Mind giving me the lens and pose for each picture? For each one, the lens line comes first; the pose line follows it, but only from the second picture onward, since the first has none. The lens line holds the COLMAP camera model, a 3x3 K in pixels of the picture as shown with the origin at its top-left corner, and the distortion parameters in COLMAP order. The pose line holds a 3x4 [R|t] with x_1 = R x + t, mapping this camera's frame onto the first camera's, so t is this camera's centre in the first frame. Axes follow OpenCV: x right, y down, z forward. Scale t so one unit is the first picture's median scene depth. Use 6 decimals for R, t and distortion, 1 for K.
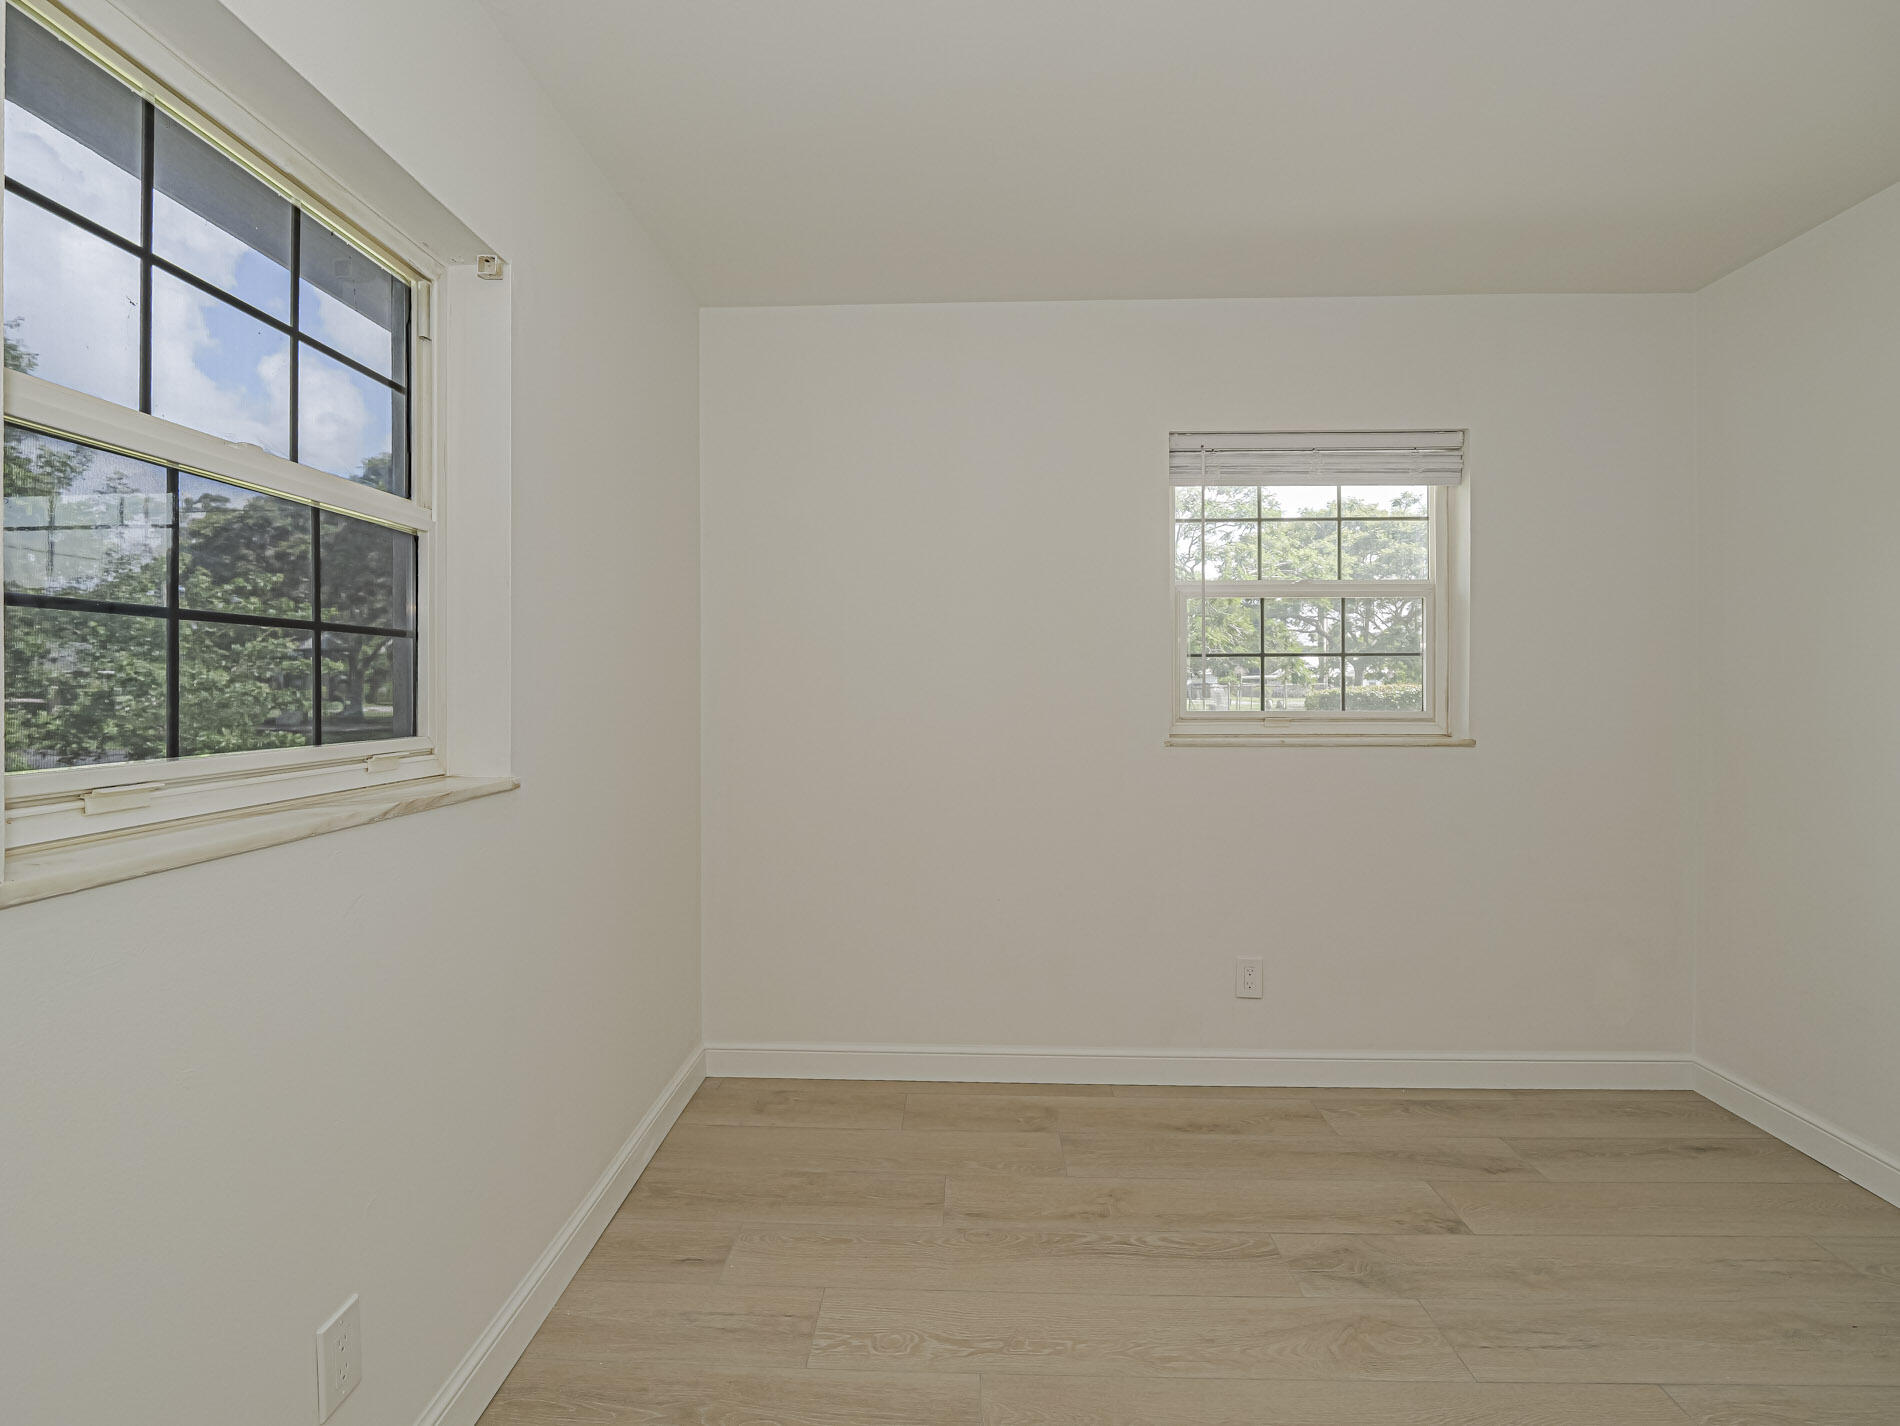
lens RADIAL K [[933.8, 0, 931.1], [0, 933.8, 702.0], [0, 0, 1]] dist [-0.012245, 0.000886]
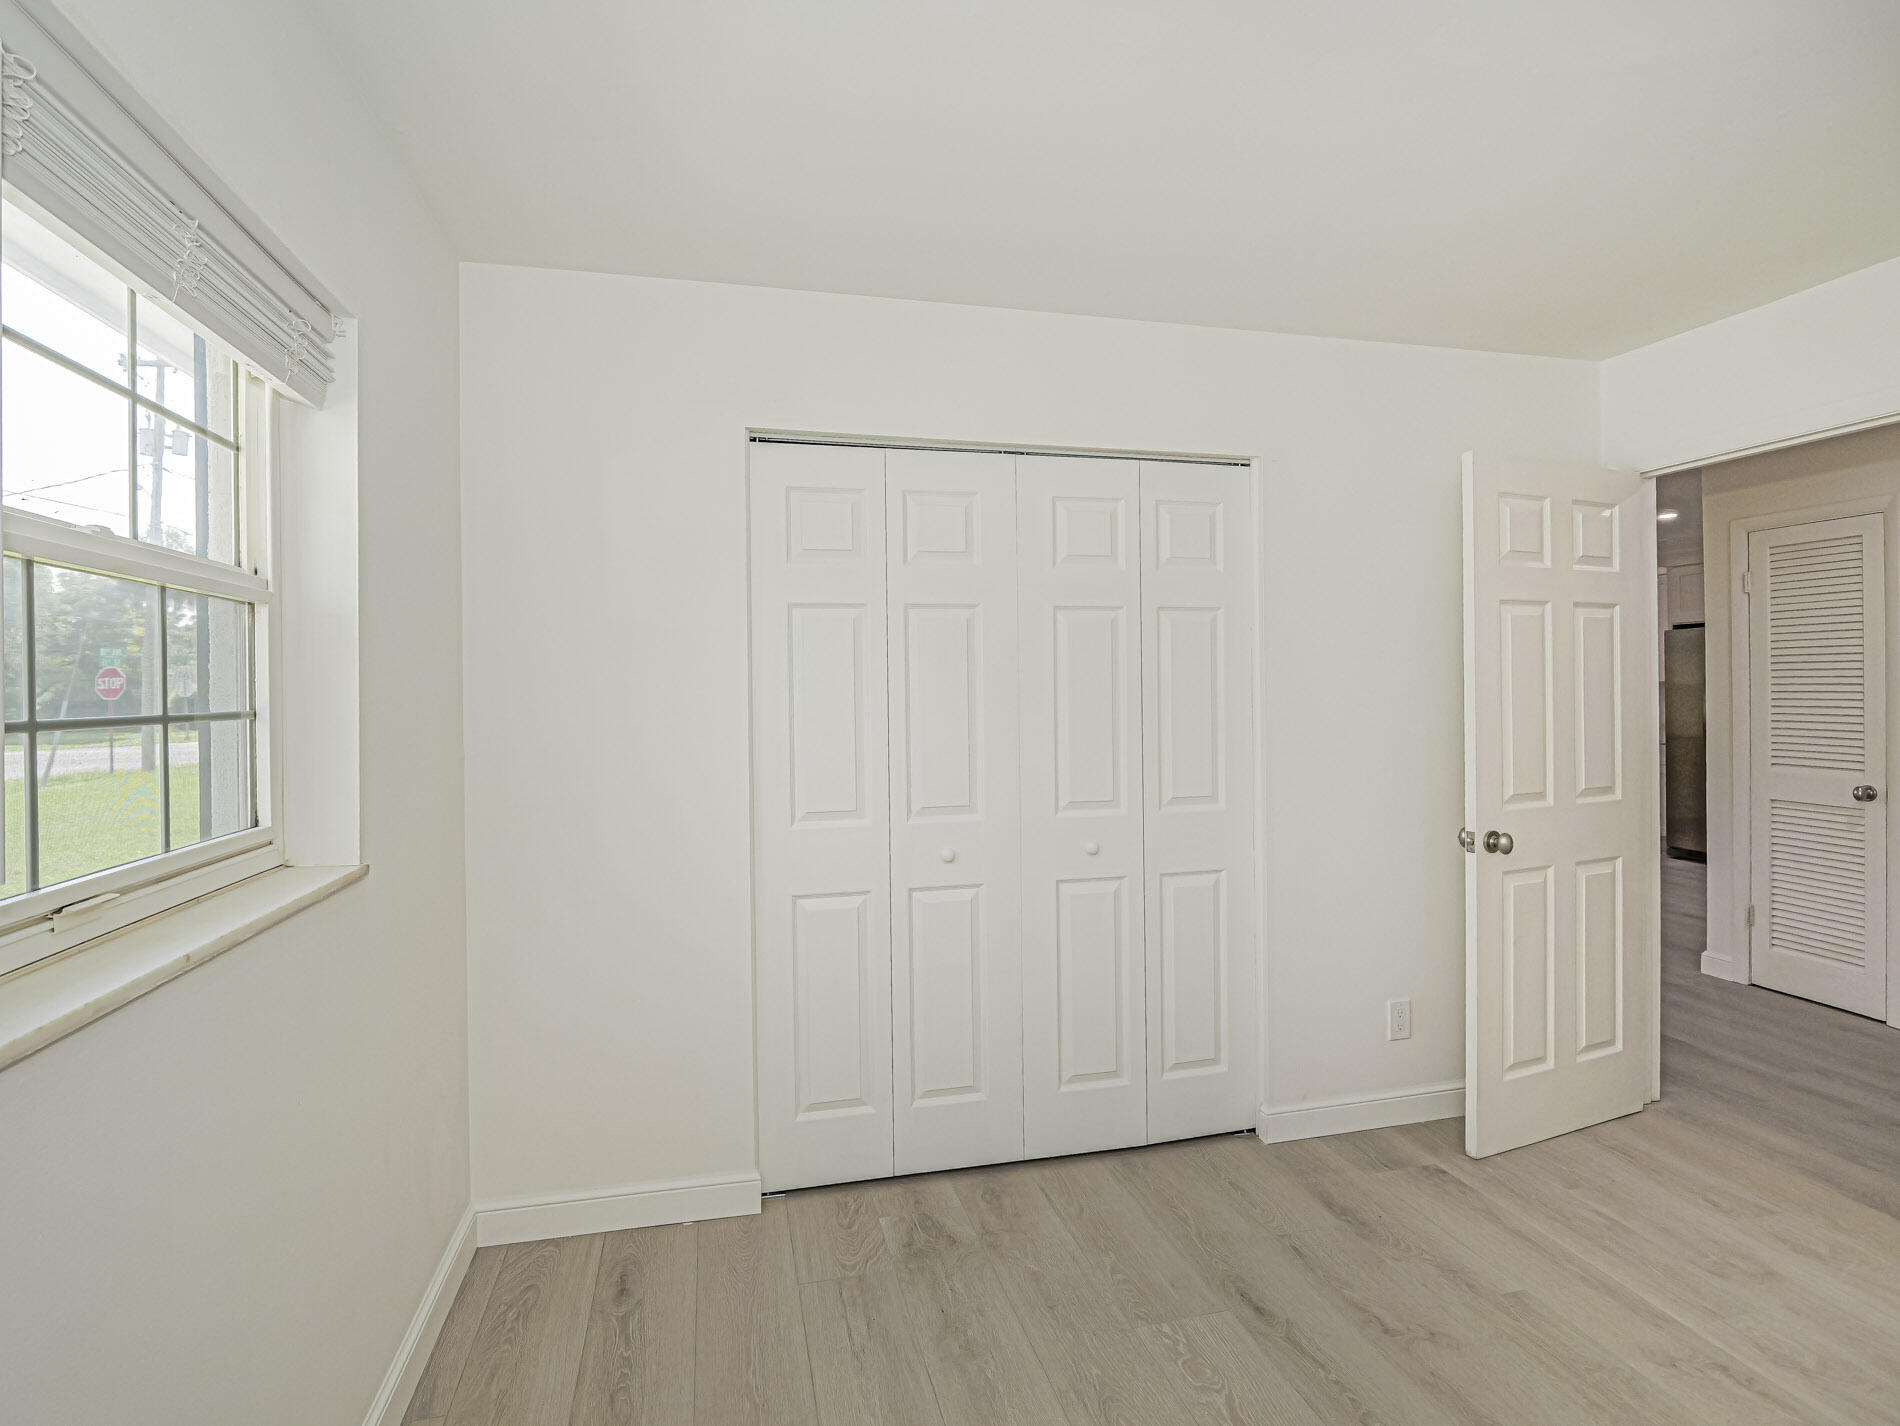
lens RADIAL K [[933.8, 0, 931.1], [0, 933.8, 702.0], [0, 0, 1]] dist [-0.012245, 0.000886]
pose [[-0.272743, -0.003143, 0.962082, -0.073588], [0.026637, 0.999587, 0.010817, -0.066023], [-0.961718, 0.028578, -0.272547, 0.985720]]
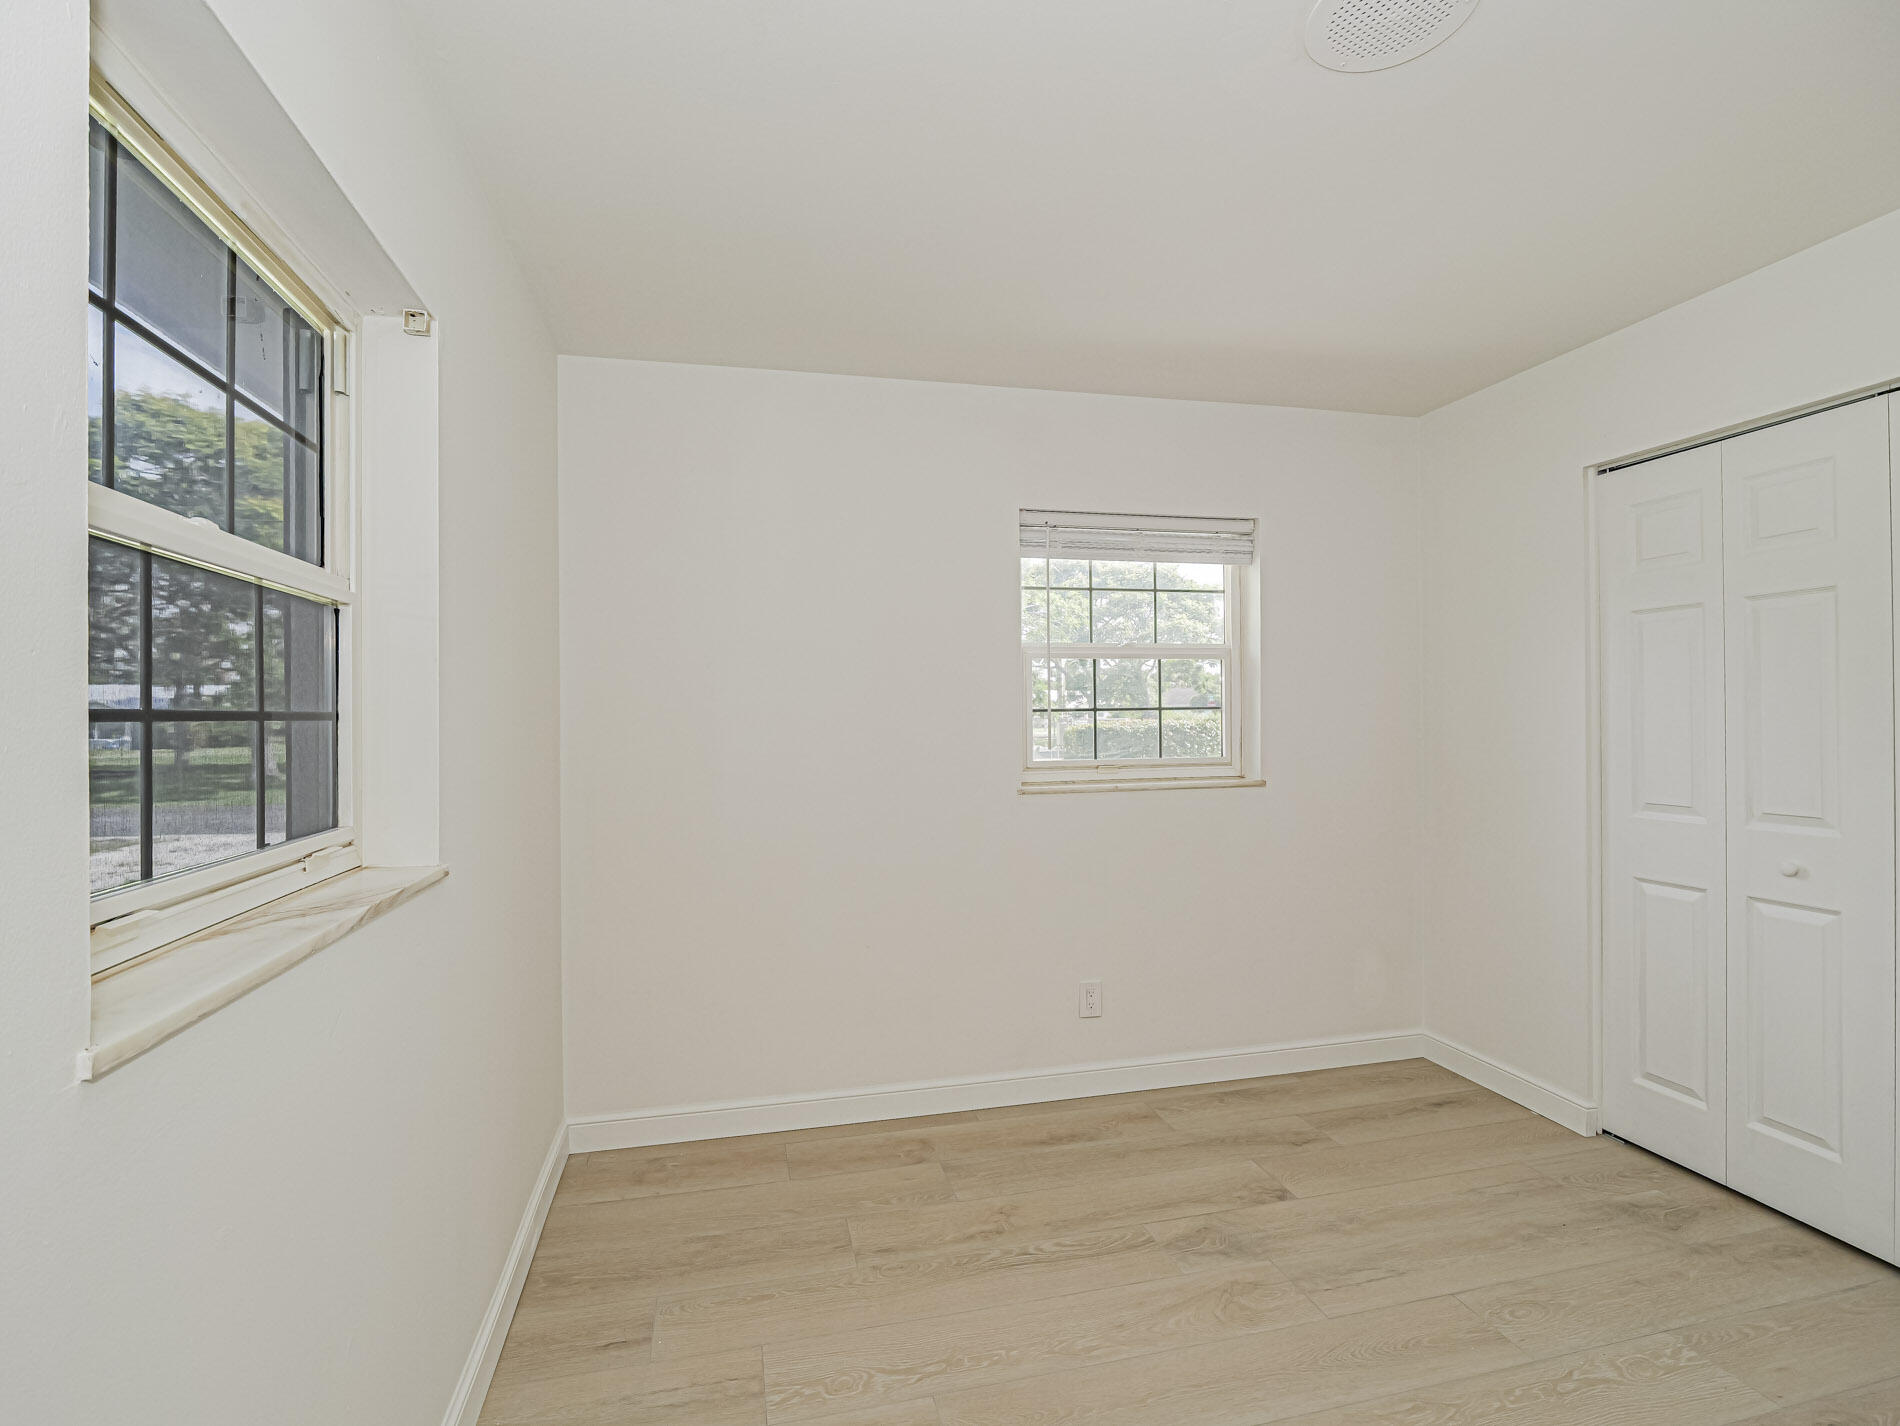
lens RADIAL K [[924.5, 0, 938.7], [0, 924.5, 732.0], [0, 0, 1]] dist [-0.011673, -0.001551]
pose [[0.962719, -0.014508, 0.270114, -0.157778], [0.015173, 0.999885, -0.000375, -0.033052], [-0.270077, 0.004459, 0.962828, -0.022281]]
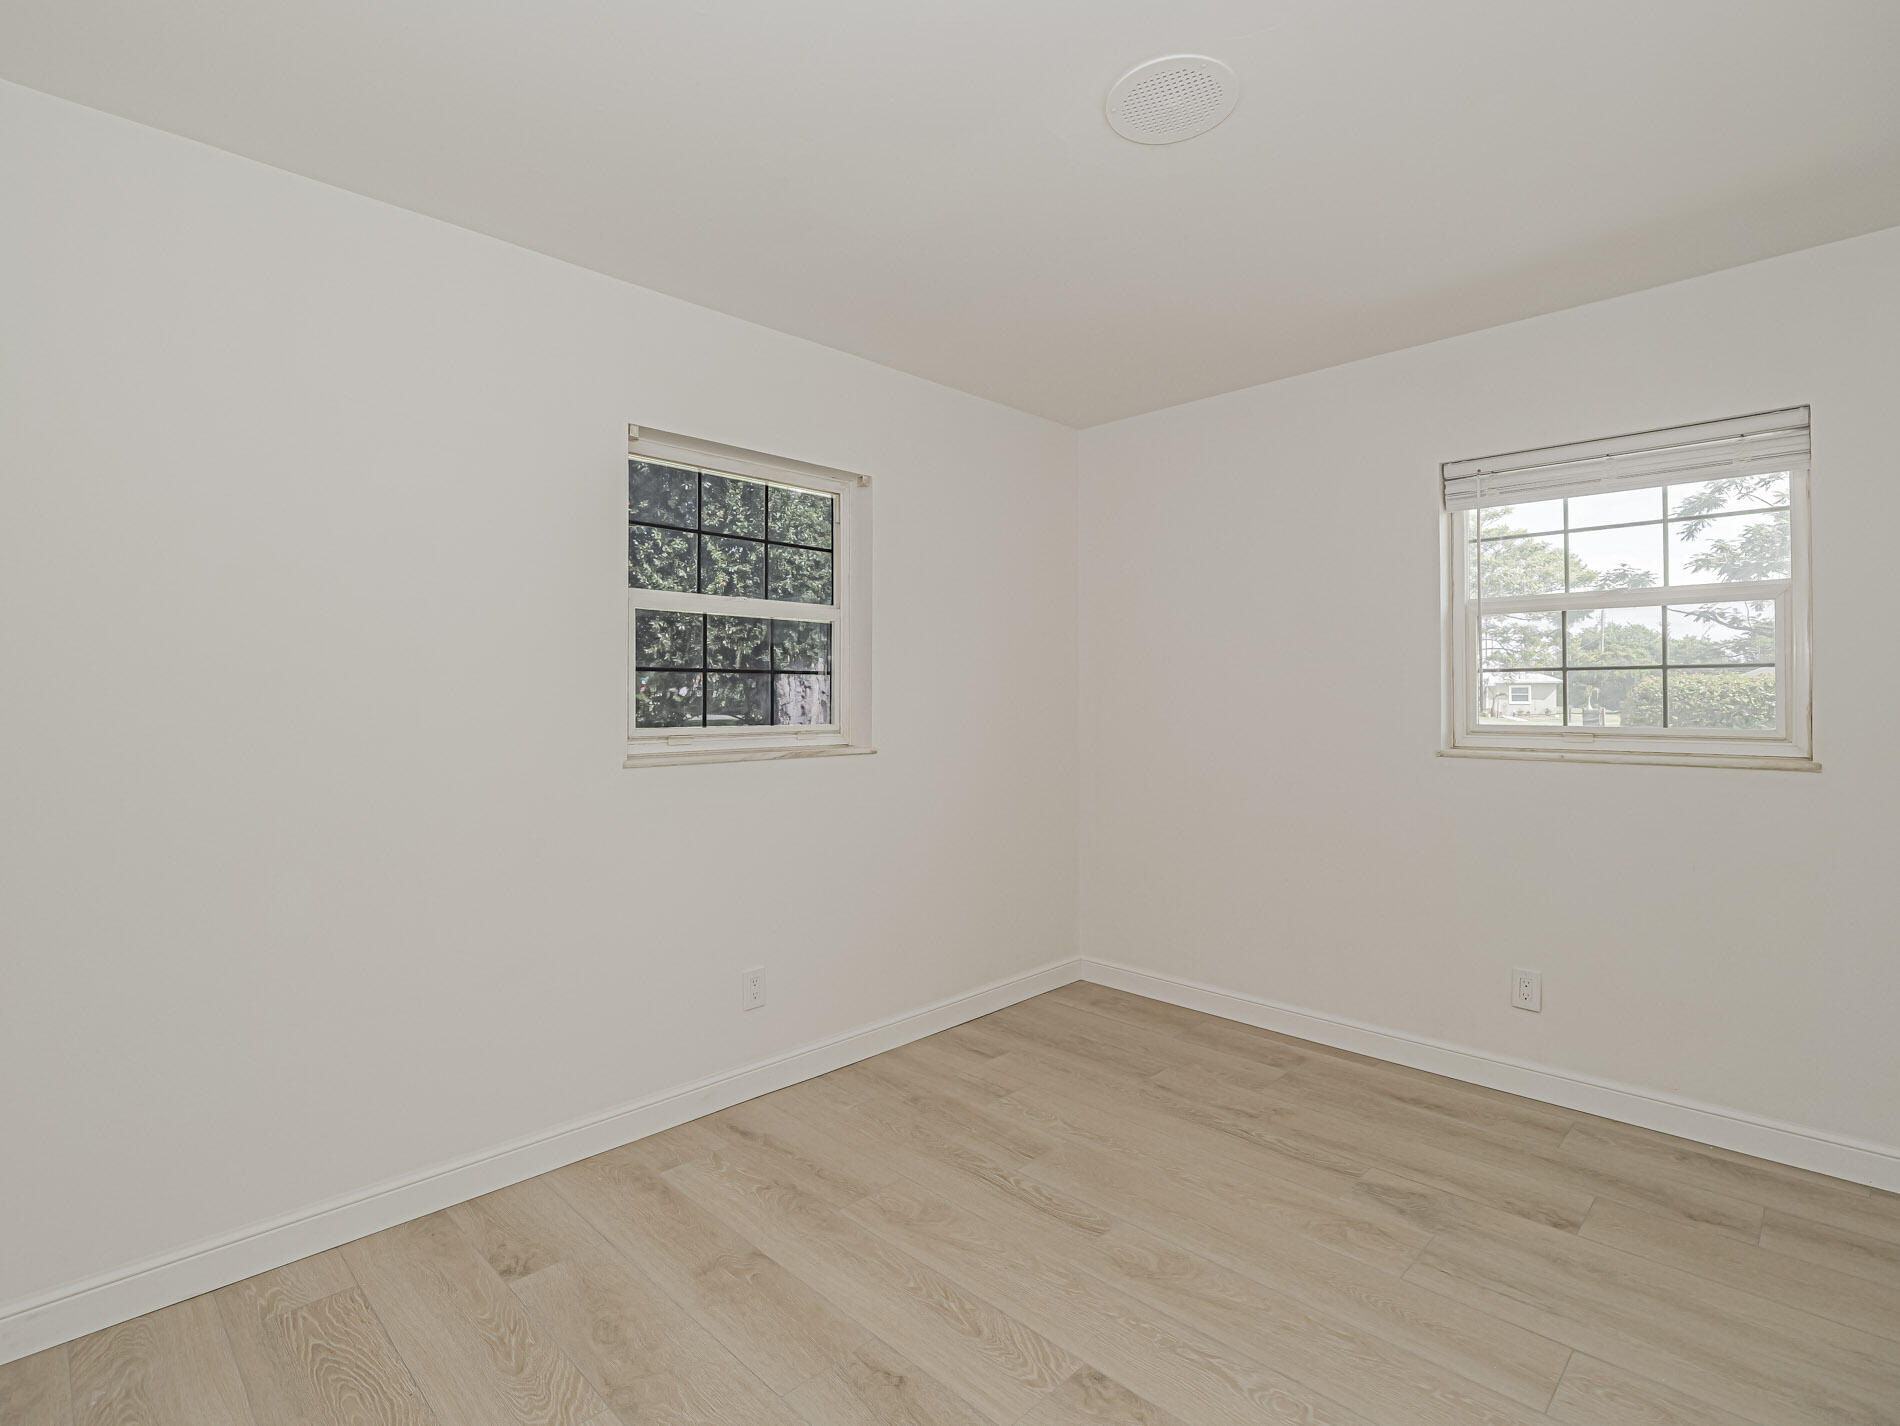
lens RADIAL K [[933.8, 0, 931.1], [0, 933.8, 702.0], [0, 0, 1]] dist [-0.012245, 0.000886]
pose [[0.727131, 0.003638, -0.686490, 0.695423], [-0.013241, 0.999874, -0.008727, 0.002590], [0.686371, 0.015435, 0.727087, -0.221616]]
